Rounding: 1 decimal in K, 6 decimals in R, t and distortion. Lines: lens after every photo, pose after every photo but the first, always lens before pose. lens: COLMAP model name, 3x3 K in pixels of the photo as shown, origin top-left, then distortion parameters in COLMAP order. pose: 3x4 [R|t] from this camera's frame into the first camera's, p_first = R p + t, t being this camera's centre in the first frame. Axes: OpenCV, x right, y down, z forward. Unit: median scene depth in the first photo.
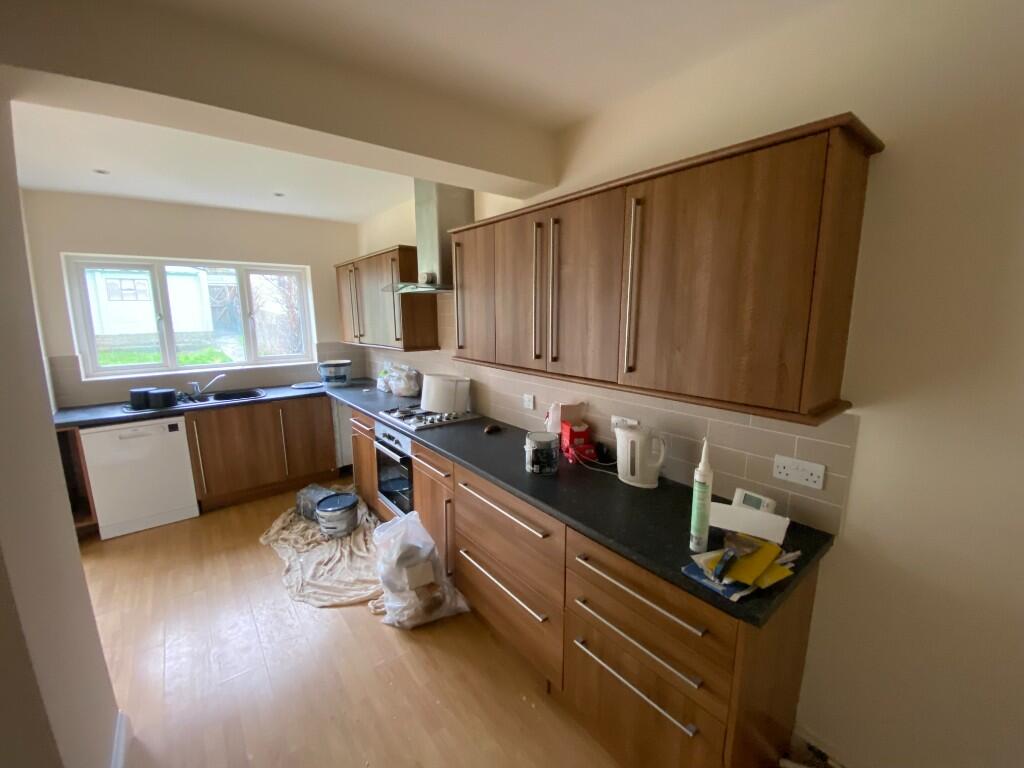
lens RADIAL K [[416.9, 0, 505.6], [0, 416.9, 384.4], [0, 0, 1]] dist [-0.021213, -0.000875]
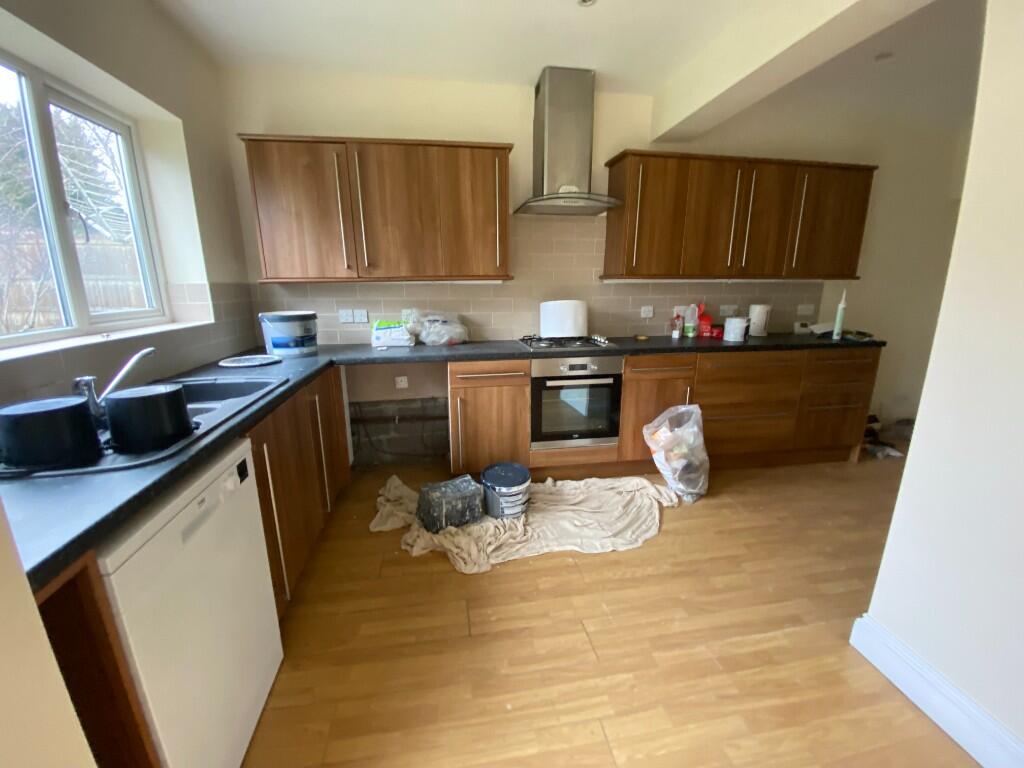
lens RADIAL K [[416.9, 0, 504.3], [0, 416.9, 385.9], [0, 0, 1]] dist [-0.021213, -0.000875]
pose [[0.494555, -0.208503, 0.843766, -1.236925], [0.155409, 0.976368, 0.150181, 0.005725], [-0.855139, 0.056856, 0.515271, 0.710965]]
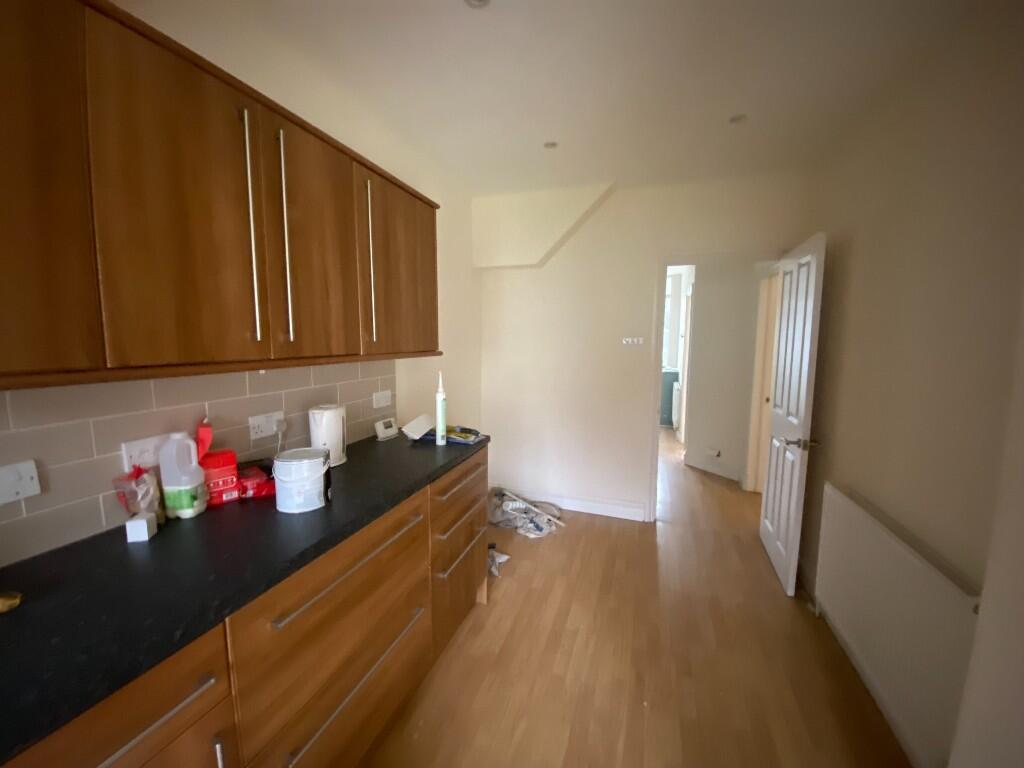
lens RADIAL K [[416.9, 0, 519.7], [0, 416.9, 382.3], [0, 0, 1]] dist [-0.021213, -0.000875]
pose [[-0.554266, -0.095592, 0.826832, -0.485530], [0.138222, 0.969019, 0.204687, -0.057018], [-0.820783, 0.227738, -0.523881, 0.763400]]
